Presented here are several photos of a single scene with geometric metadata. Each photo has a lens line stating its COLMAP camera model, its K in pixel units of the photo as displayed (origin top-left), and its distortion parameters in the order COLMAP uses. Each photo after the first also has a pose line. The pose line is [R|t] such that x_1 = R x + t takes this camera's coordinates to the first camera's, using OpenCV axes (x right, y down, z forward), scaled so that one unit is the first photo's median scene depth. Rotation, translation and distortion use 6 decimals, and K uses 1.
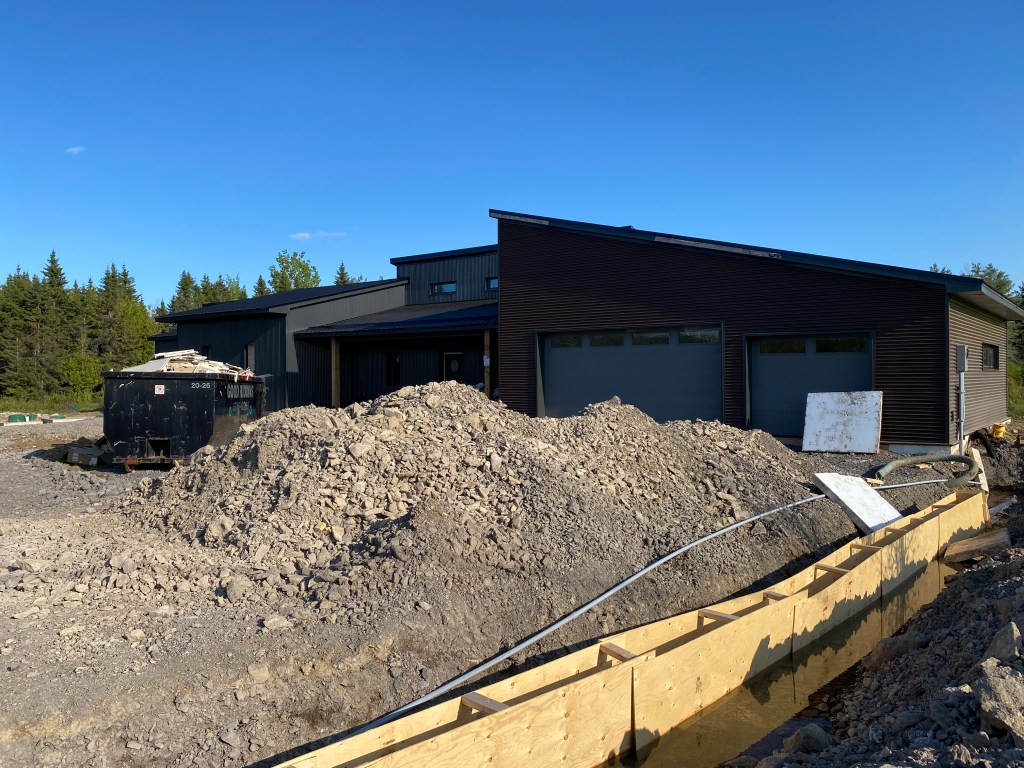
lens RADIAL K [[768.8, 0, 512.0], [0, 768.8, 384.0], [0, 0, 1]] dist [0.008516, 0.000765]
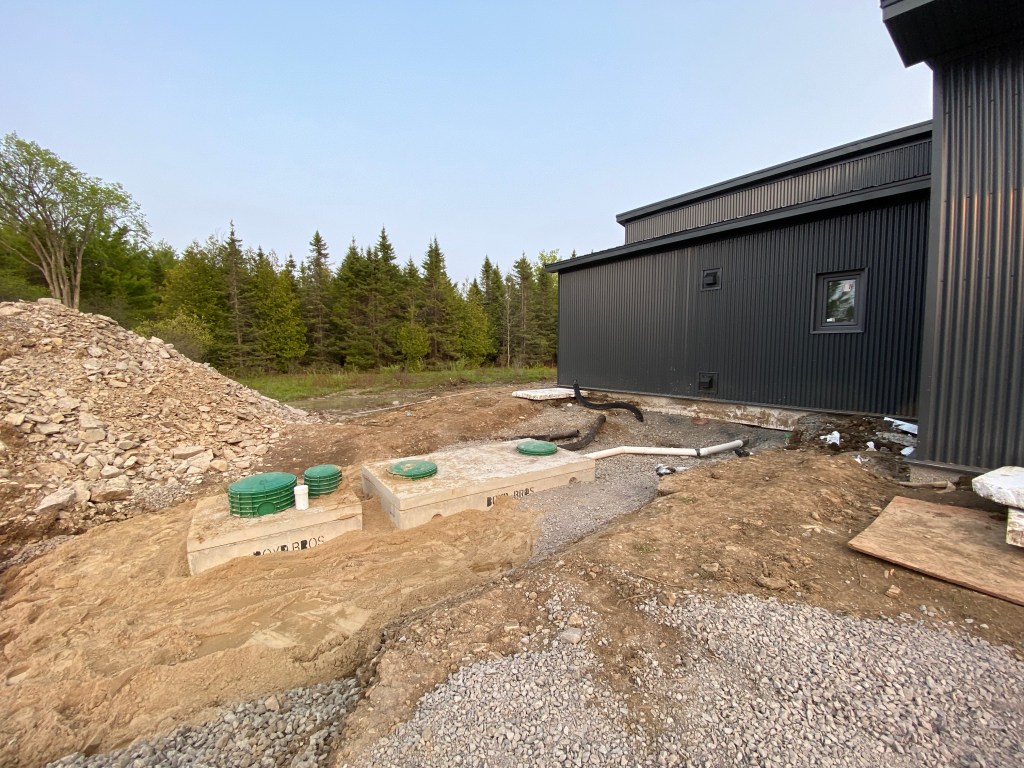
lens RADIAL K [[417.6, 0, 512.0], [0, 417.6, 384.0], [0, 0, 1]] dist [0.000316, -0.000030]
pose [[0.970632, 0.017438, -0.239935, -0.280578], [-0.000019, 0.997375, 0.072411, 0.001311], [0.240568, -0.070280, 0.968085, 0.468547]]
